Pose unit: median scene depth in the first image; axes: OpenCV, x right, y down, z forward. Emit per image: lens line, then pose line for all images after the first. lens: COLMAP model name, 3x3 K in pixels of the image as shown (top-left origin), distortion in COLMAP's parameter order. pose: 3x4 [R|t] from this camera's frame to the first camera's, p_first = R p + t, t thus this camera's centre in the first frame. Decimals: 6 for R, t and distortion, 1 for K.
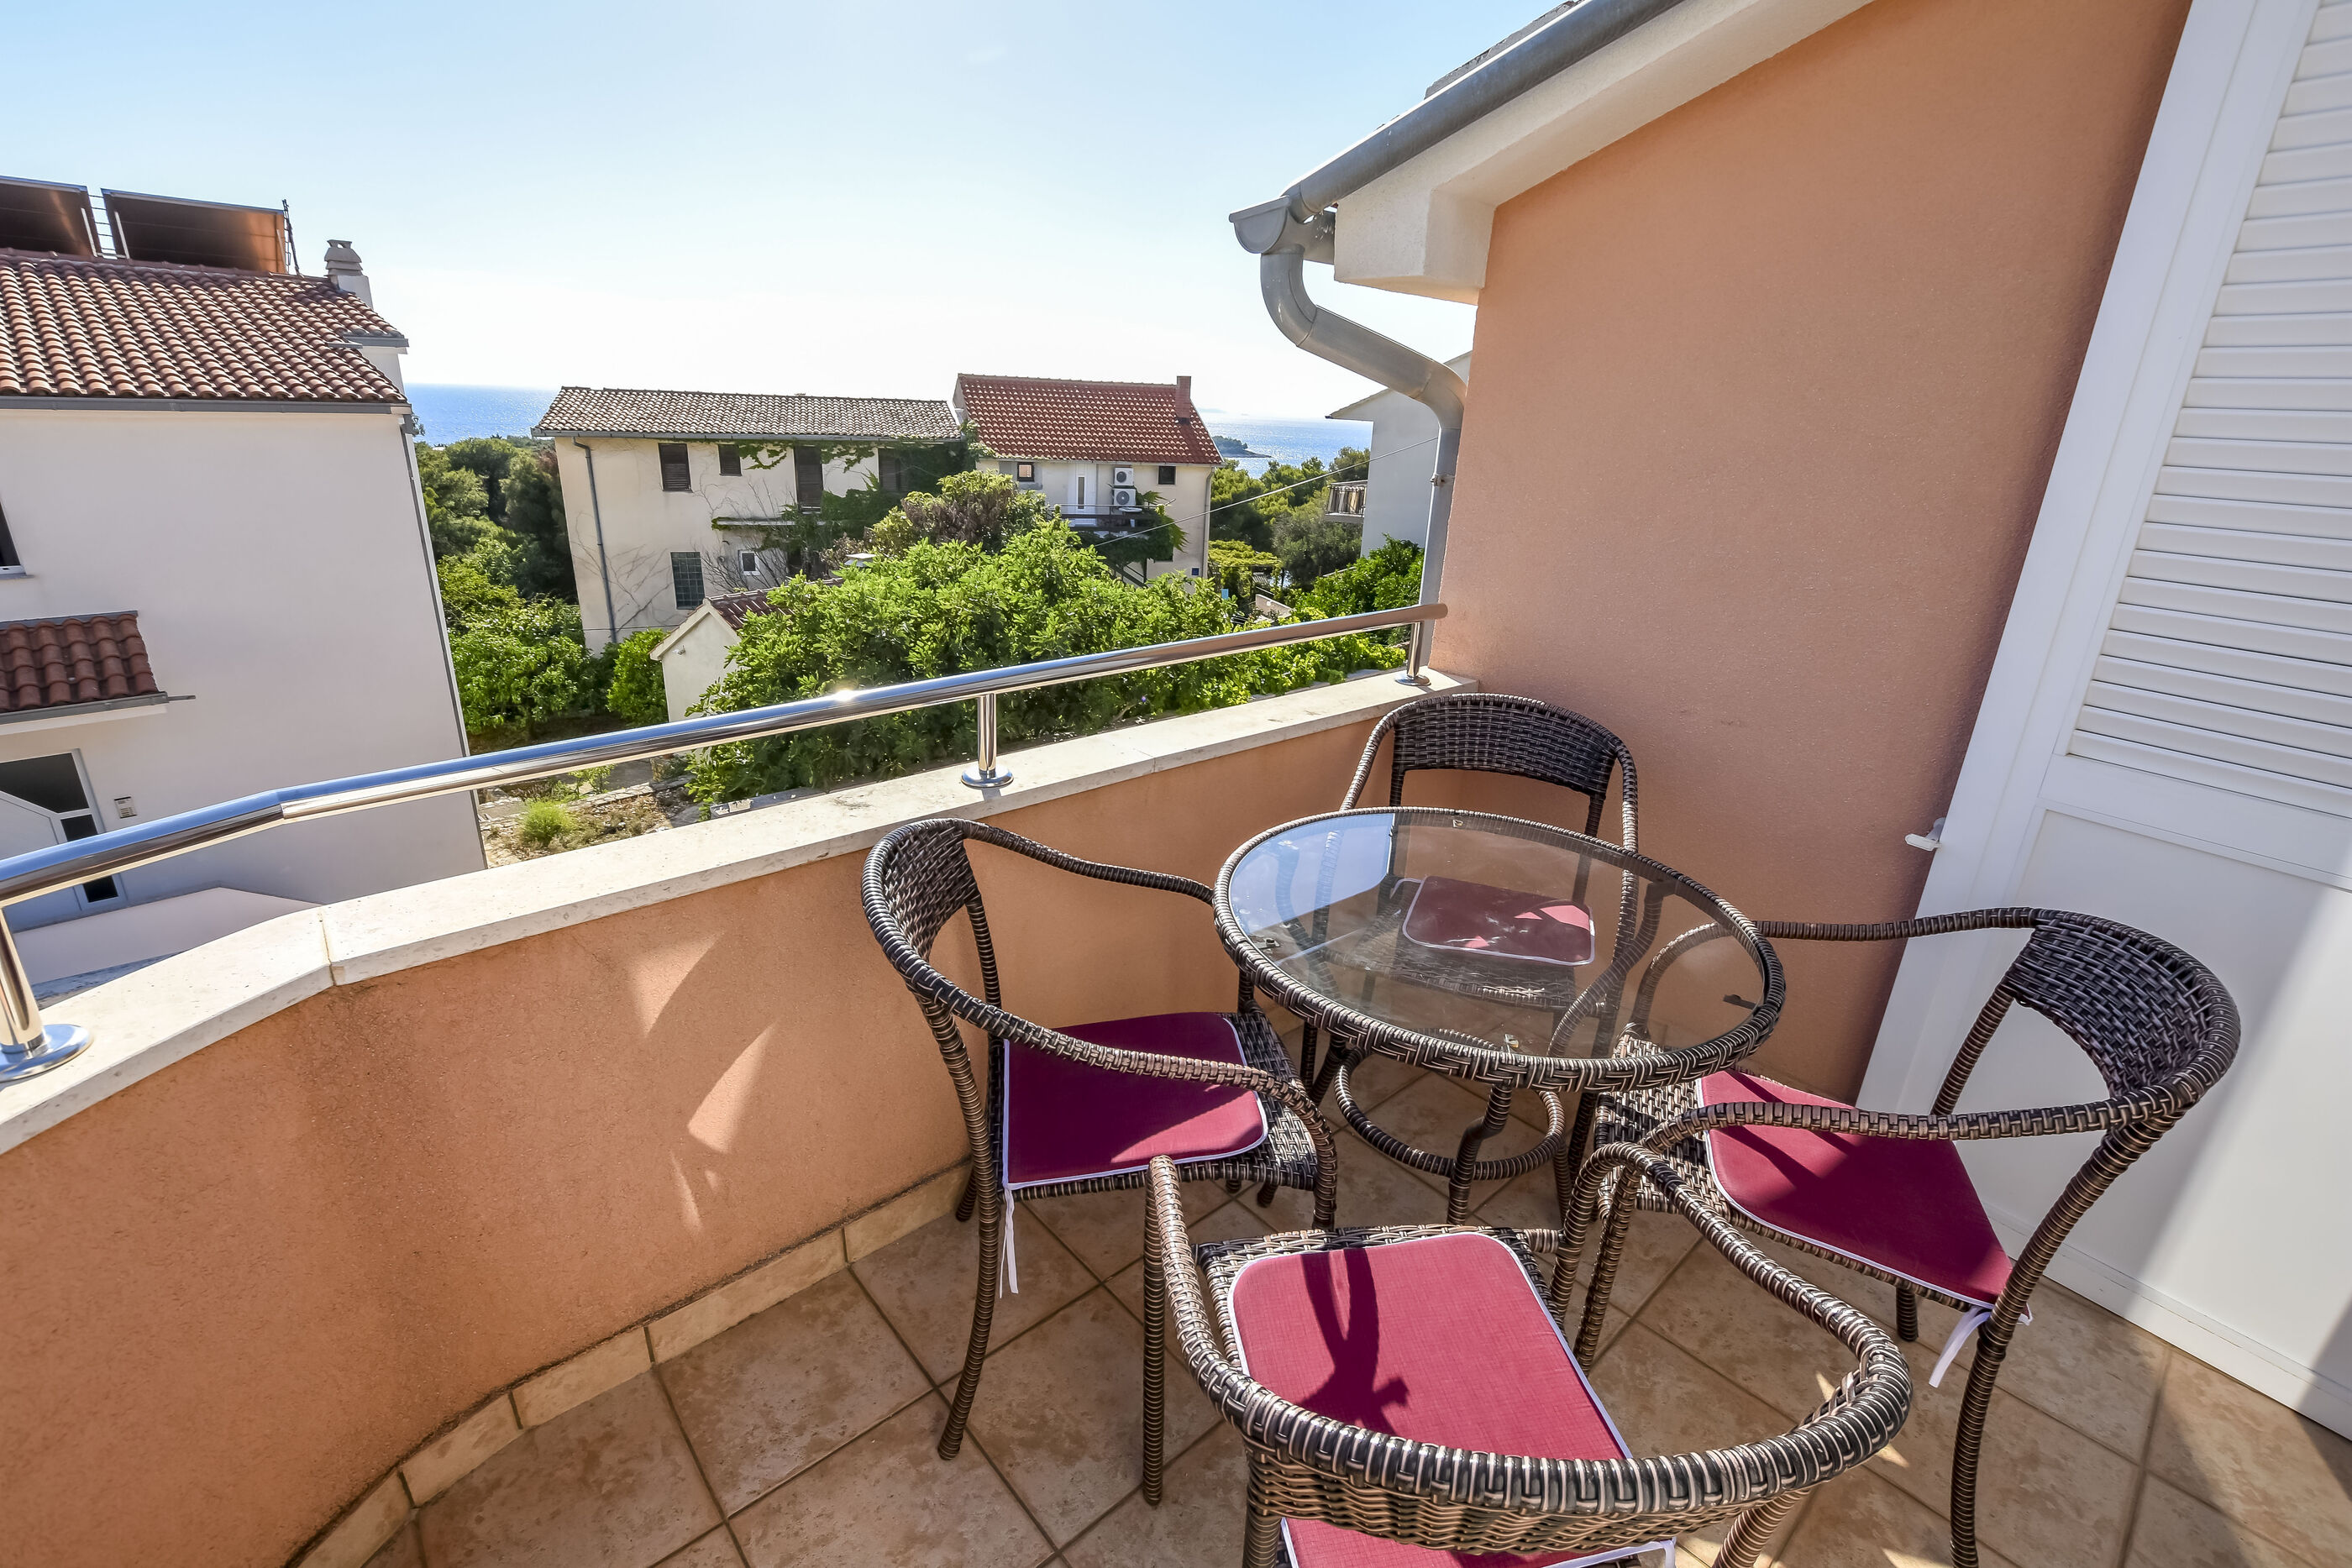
lens RADIAL K [[1032.2, 0, 1175.5], [0, 1032.2, 771.2], [0, 0, 1]] dist [-0.042209, 0.006998]
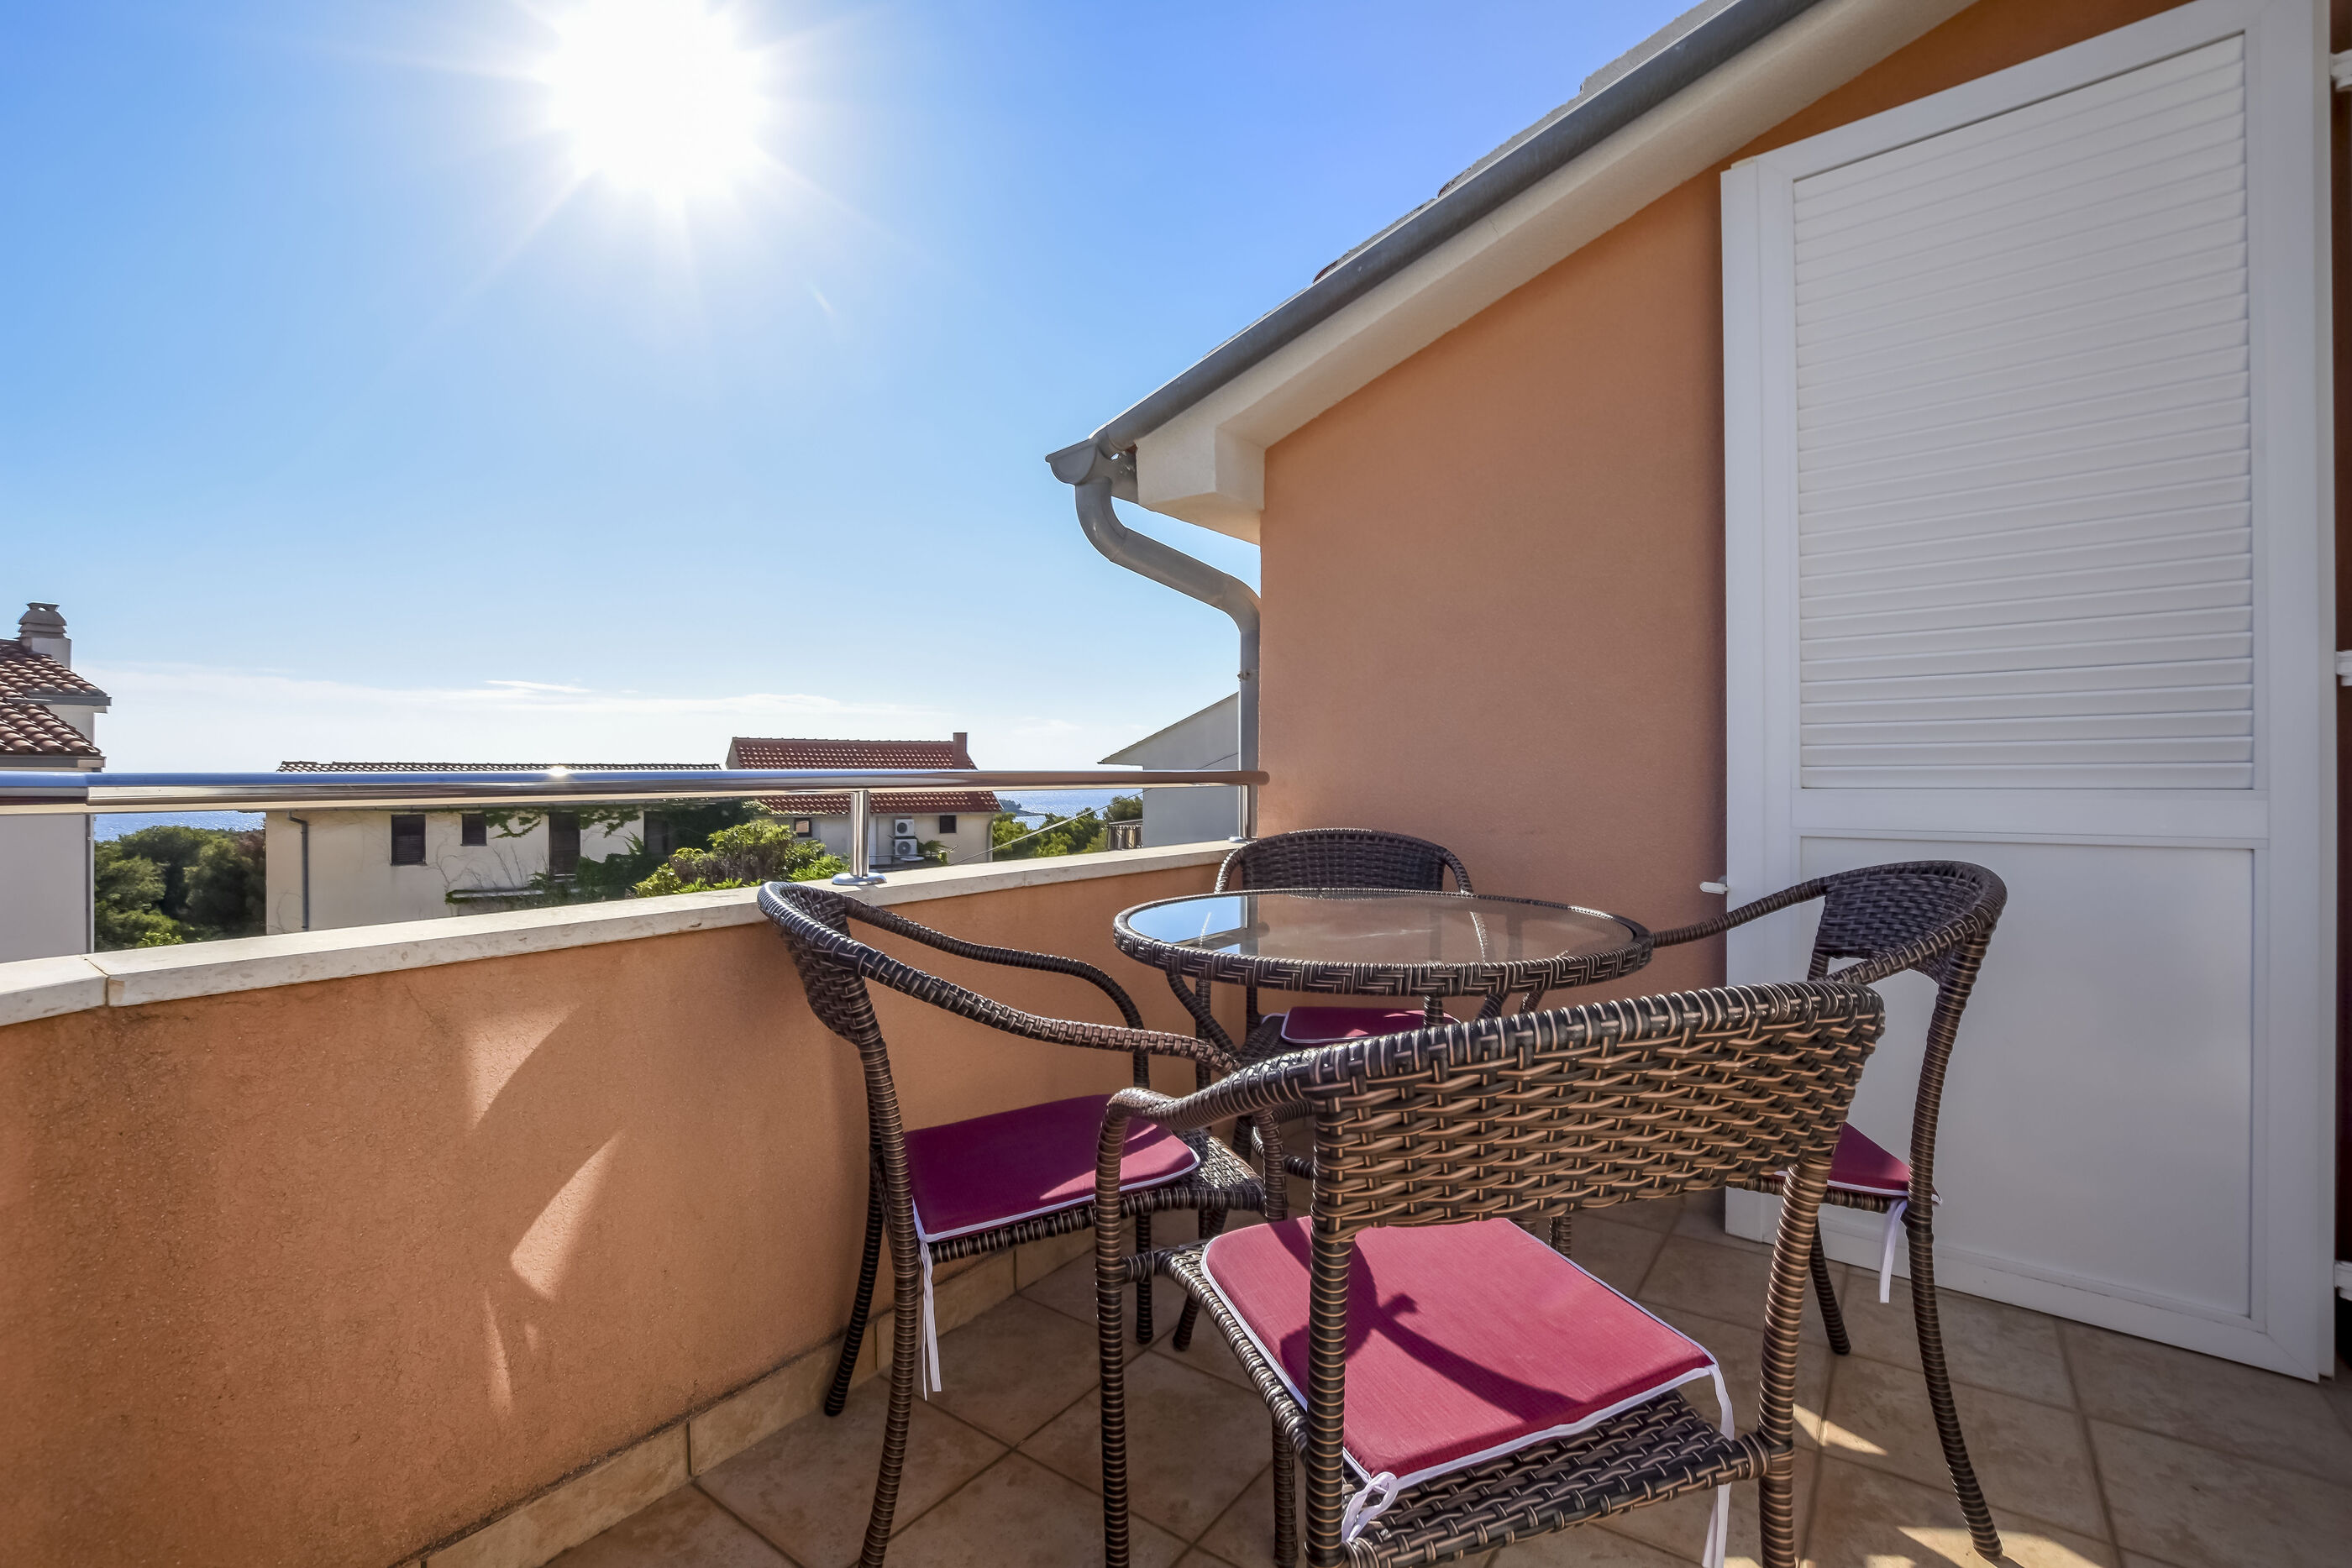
lens RADIAL K [[1032.2, 0, 1175.5], [0, 1032.2, 771.2], [0, 0, 1]] dist [-0.042209, 0.006998]
pose [[0.975699, -0.042265, 0.214999, -0.095774], [0.111348, 0.940721, -0.320383, 0.253597], [-0.188713, 0.336537, 0.922567, 0.013108]]
